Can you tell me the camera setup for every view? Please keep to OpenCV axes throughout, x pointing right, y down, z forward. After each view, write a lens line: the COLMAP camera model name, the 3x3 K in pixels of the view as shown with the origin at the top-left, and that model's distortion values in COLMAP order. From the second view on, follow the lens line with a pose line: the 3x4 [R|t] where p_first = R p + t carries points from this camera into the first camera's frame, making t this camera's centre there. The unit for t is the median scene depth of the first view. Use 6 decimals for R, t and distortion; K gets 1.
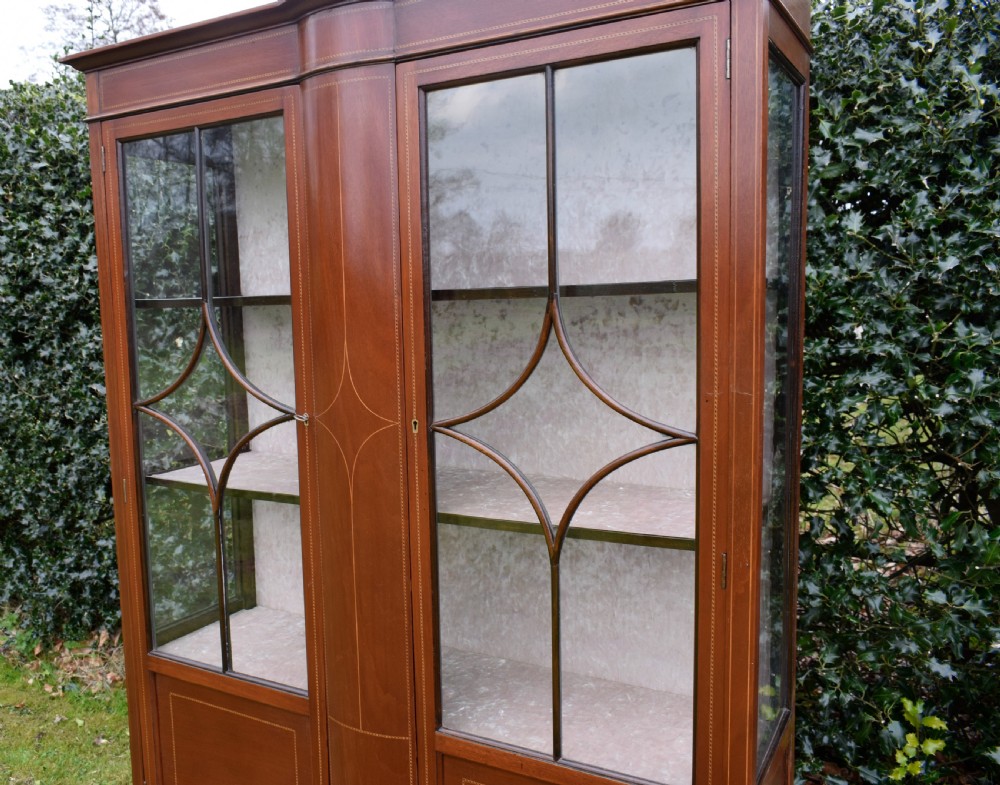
lens RADIAL K [[907.7, 0, 413.4], [0, 907.7, 396.6], [0, 0, 1]] dist [-0.016795, 0.002325]
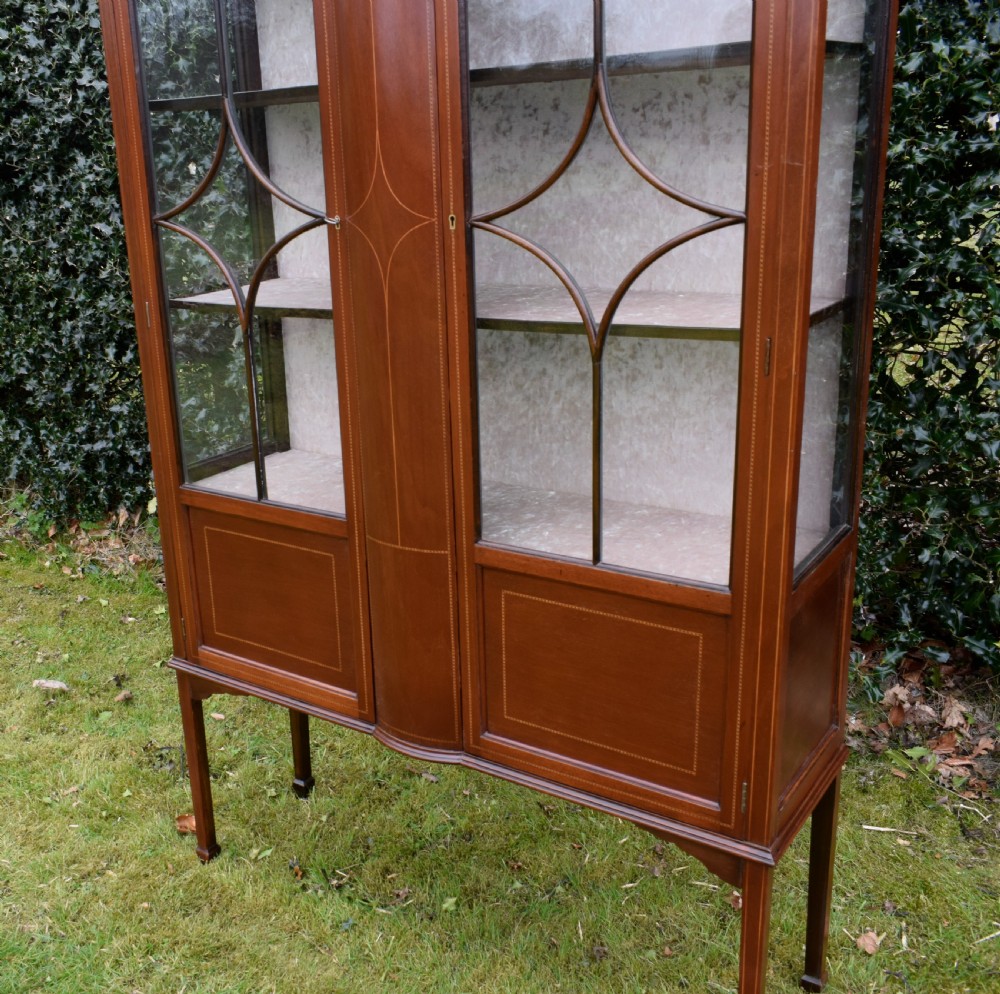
lens RADIAL K [[1149.1, 0, 372.0], [0, 1149.1, 500.6], [0, 0, 1]] dist [-0.019425, 0.008366]
pose [[0.995390, 0.003036, -0.095867, 0.022759], [0.015925, 0.980396, 0.196394, 0.054076], [0.094584, -0.197016, 0.975827, -0.149450]]
